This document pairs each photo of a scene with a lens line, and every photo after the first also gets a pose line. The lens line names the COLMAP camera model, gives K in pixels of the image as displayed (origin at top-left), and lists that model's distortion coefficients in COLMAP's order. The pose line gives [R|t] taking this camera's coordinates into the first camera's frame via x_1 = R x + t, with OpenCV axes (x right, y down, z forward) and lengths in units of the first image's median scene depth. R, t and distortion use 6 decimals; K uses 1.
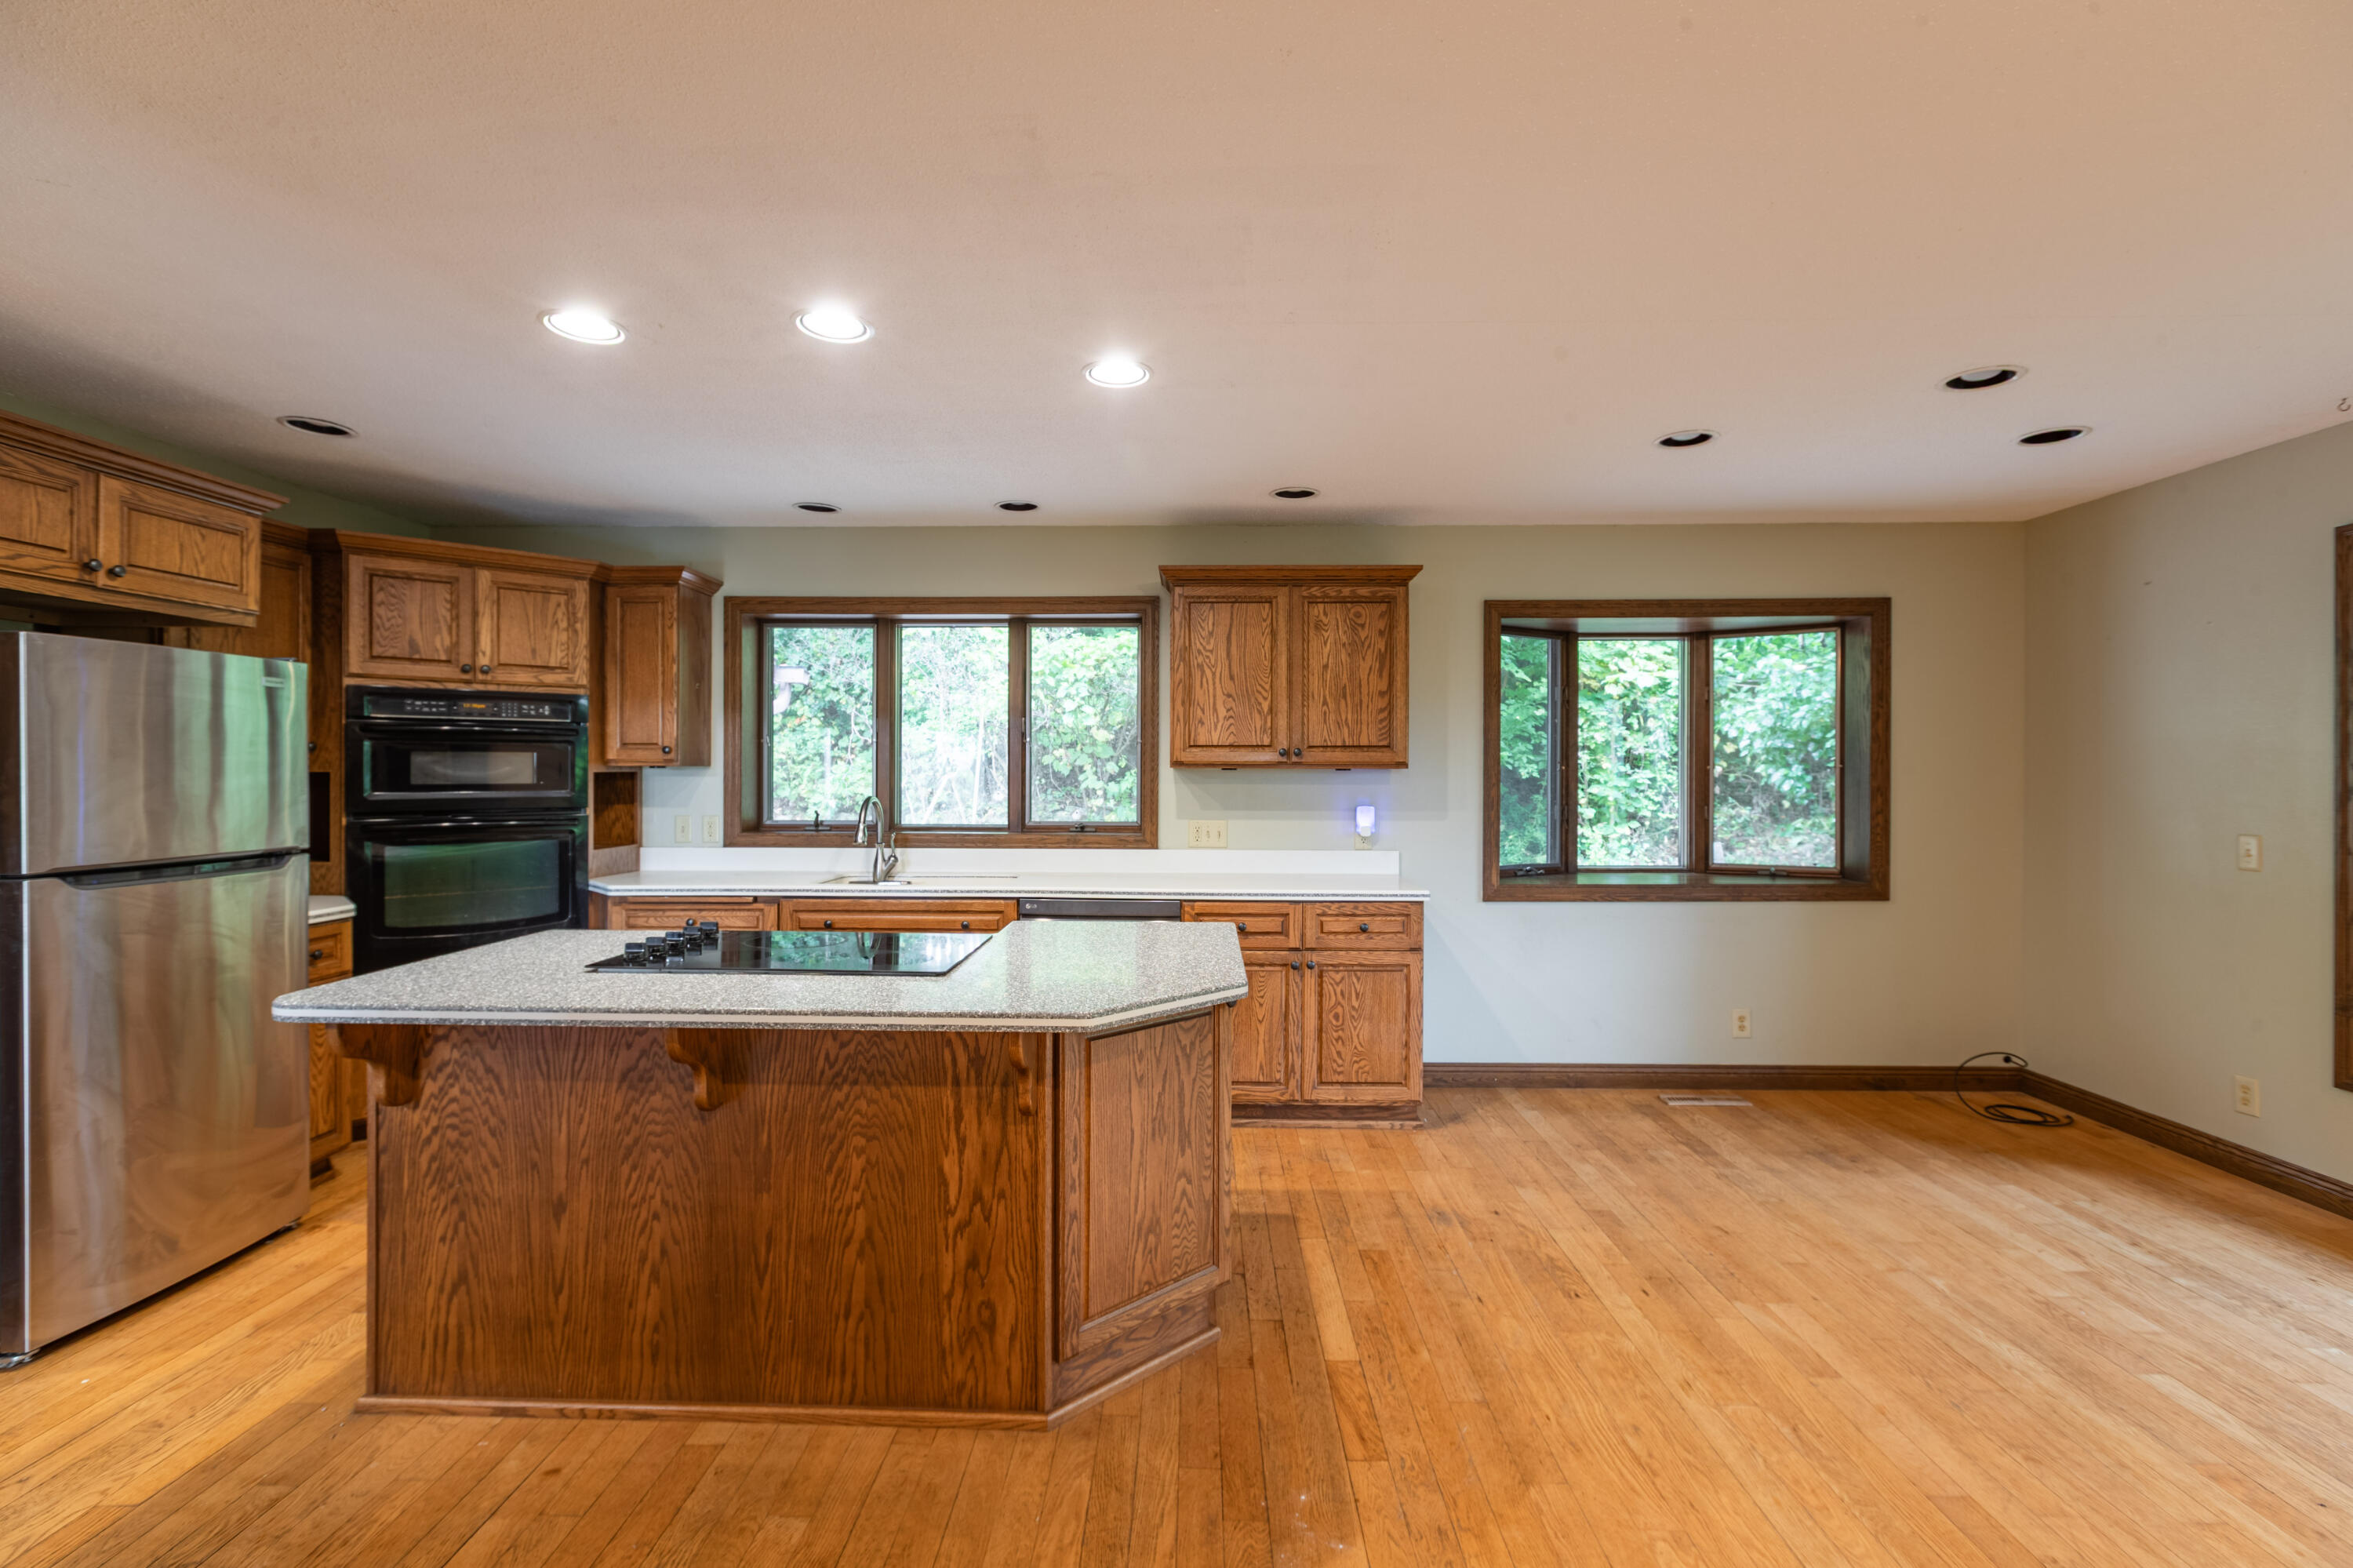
lens RADIAL K [[1051.3, 0, 1170.3], [0, 1051.3, 776.5], [0, 0, 1]] dist [0.000294, 0.000085]
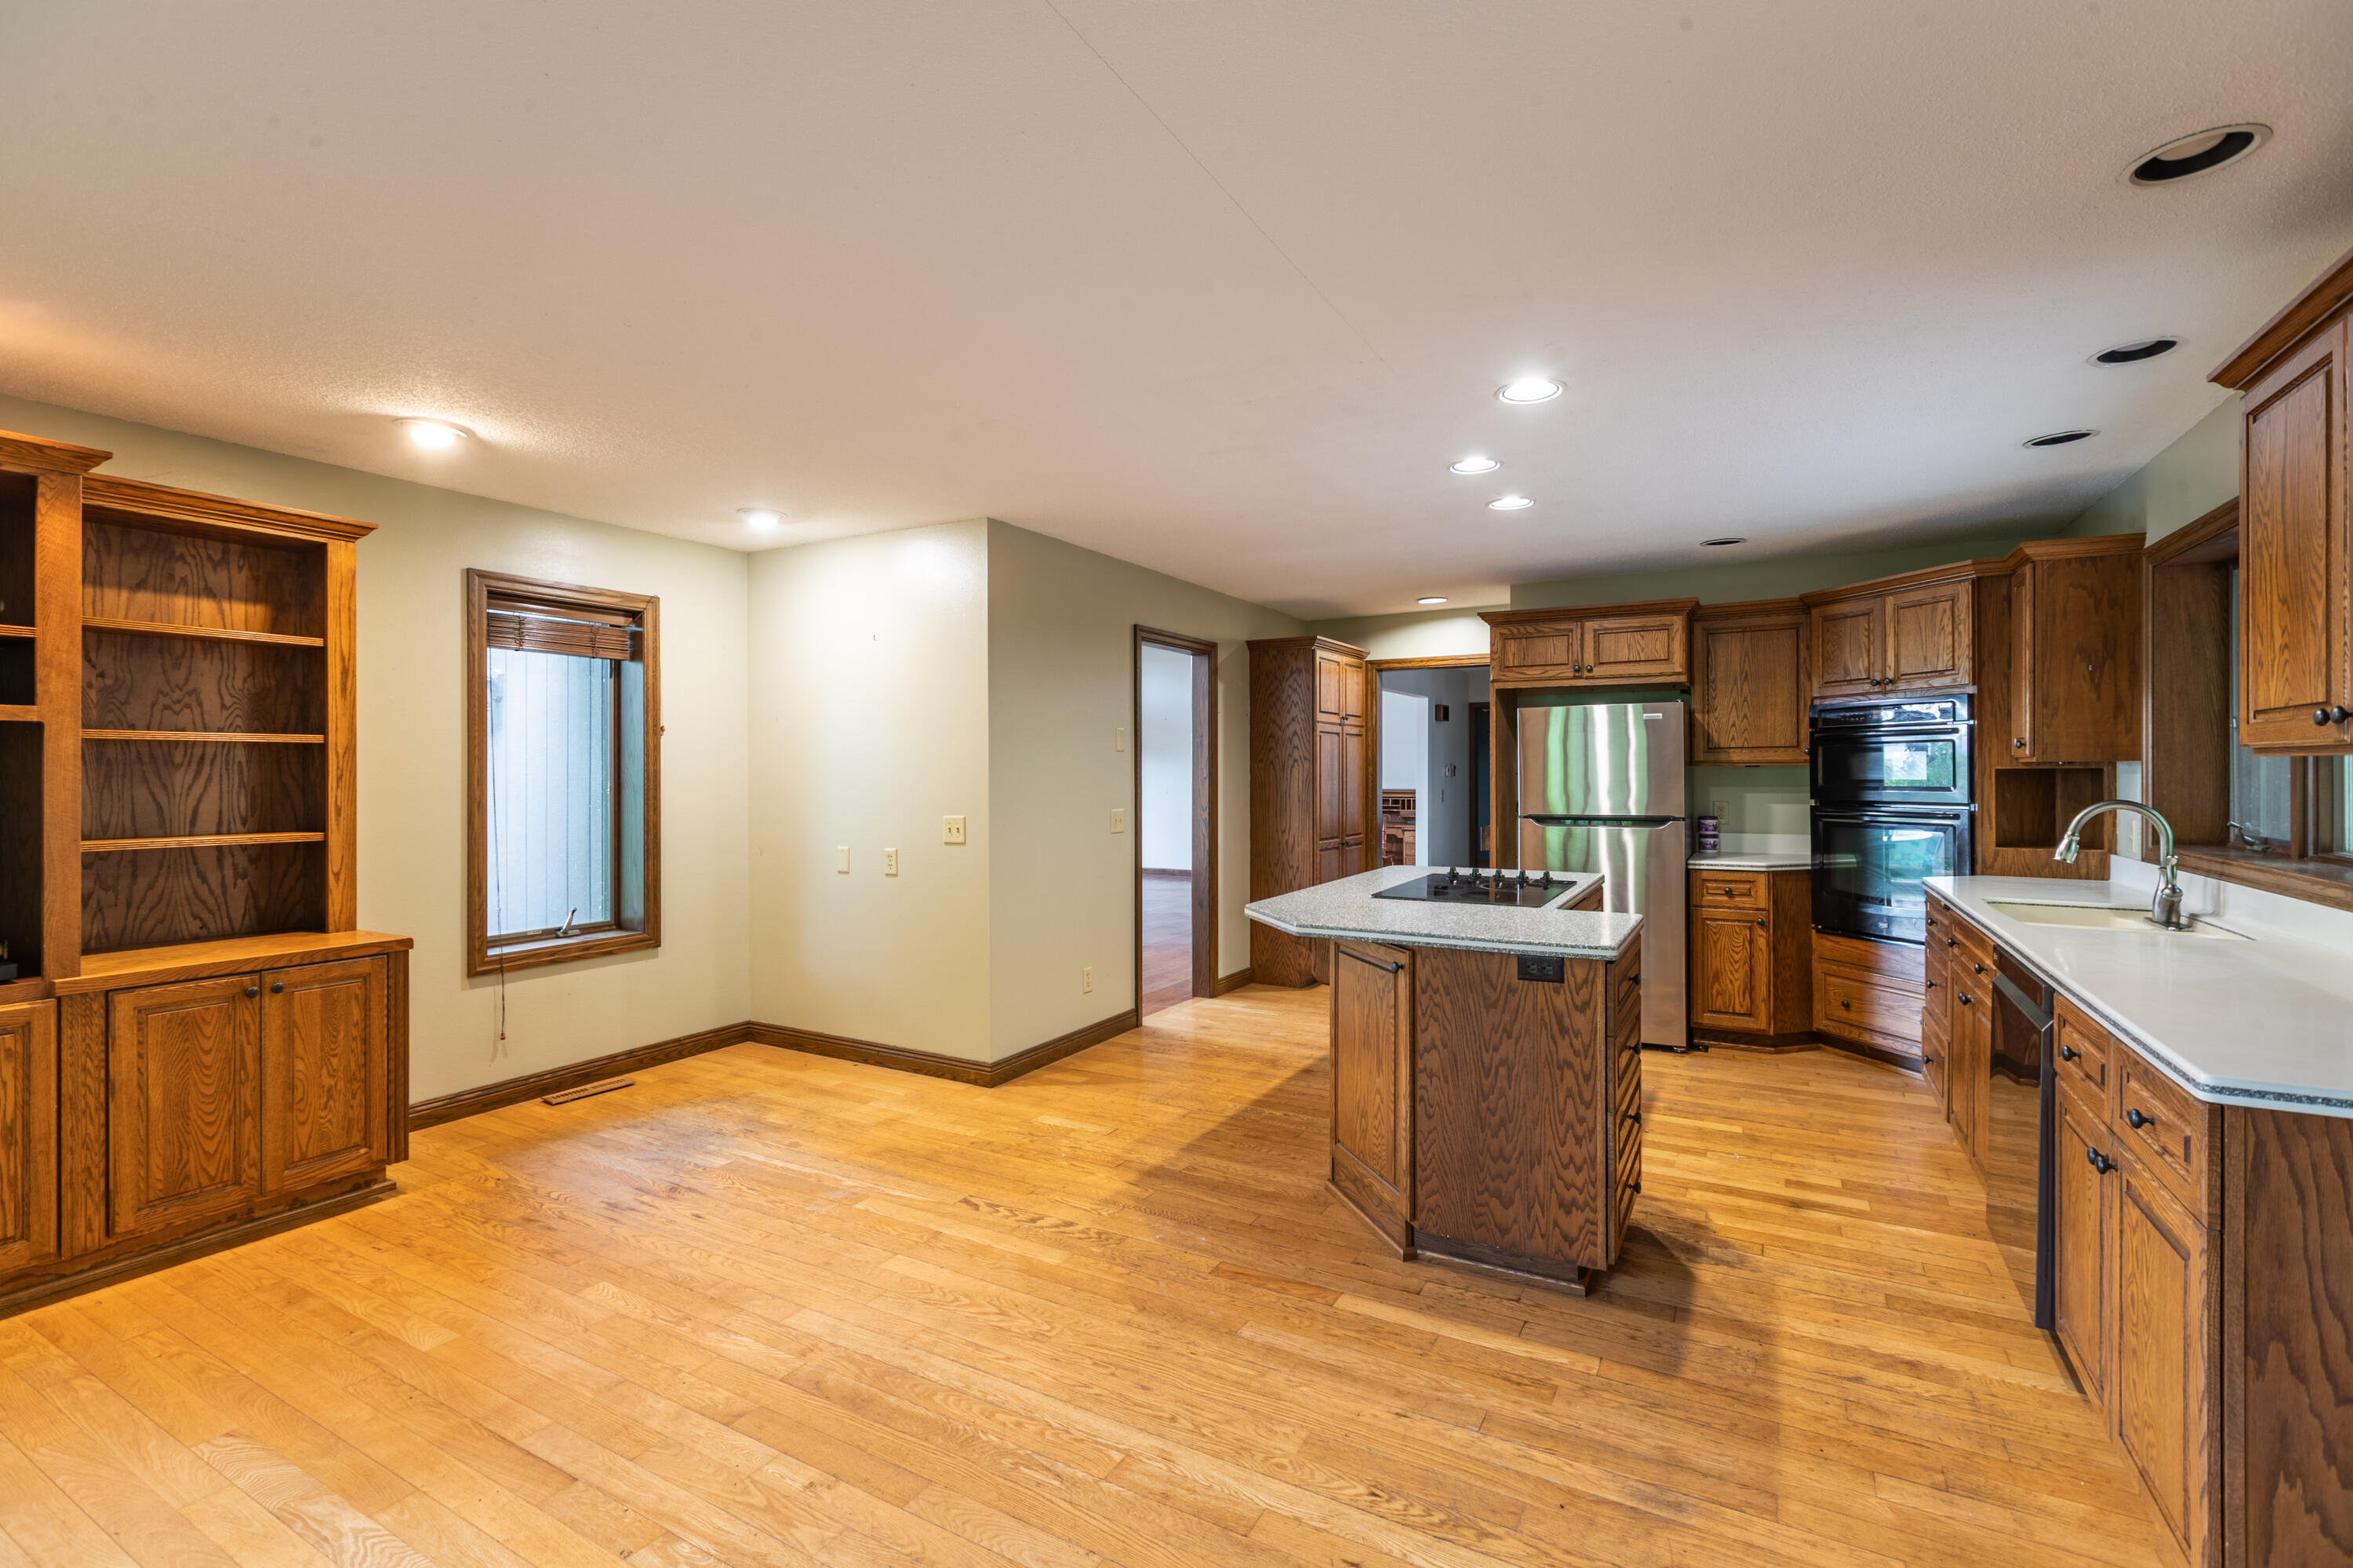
lens RADIAL K [[1051.3, 0, 1158.5], [0, 1051.3, 771.5], [0, 0, 1]] dist [0.000294, 0.000085]
pose [[-0.485885, 0.000072, -0.874023, 1.003068], [-0.001484, 0.999998, 0.000907, -0.001848], [0.874022, 0.001738, -0.485884, 1.124236]]
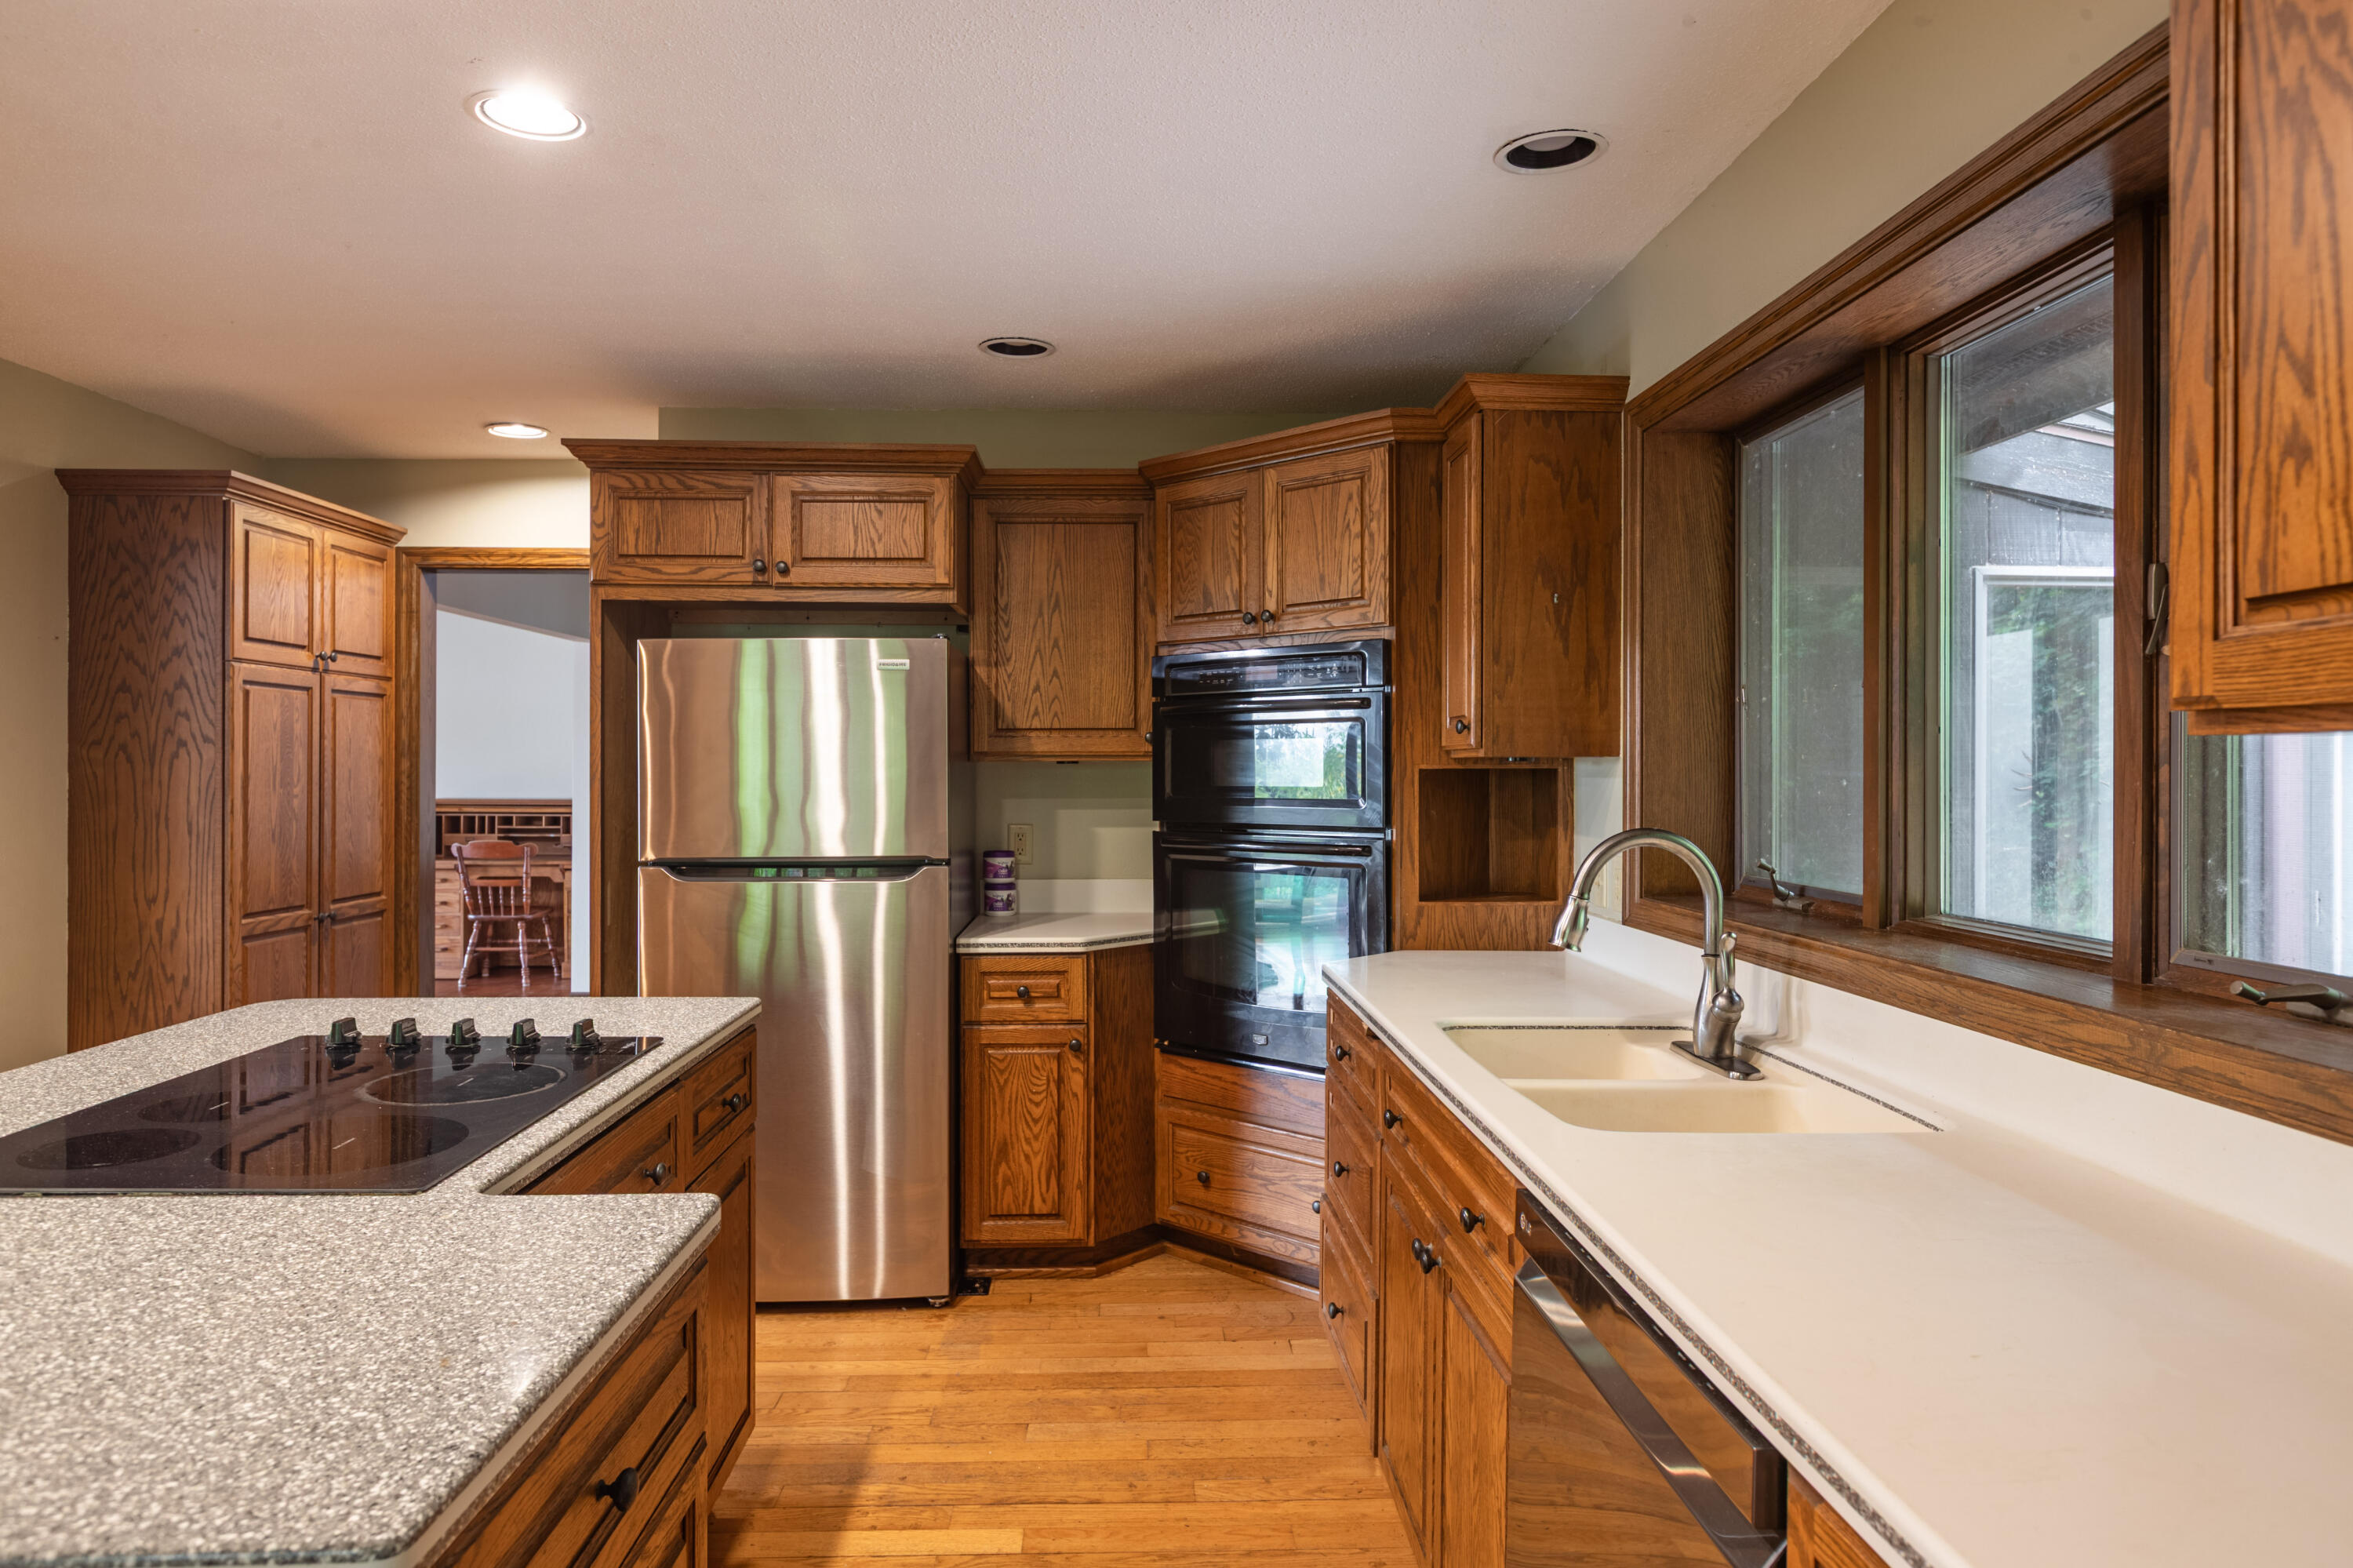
lens RADIAL K [[1457.0, 0, 1173.8], [0, 1457.0, 769.7], [0, 0, 1]] dist [0.006429, 0.000290]
pose [[0.059082, -0.001238, -0.998252, 0.363000], [-0.006010, 0.999981, -0.001596, -0.002348], [0.998235, 0.006093, 0.059073, 1.158490]]
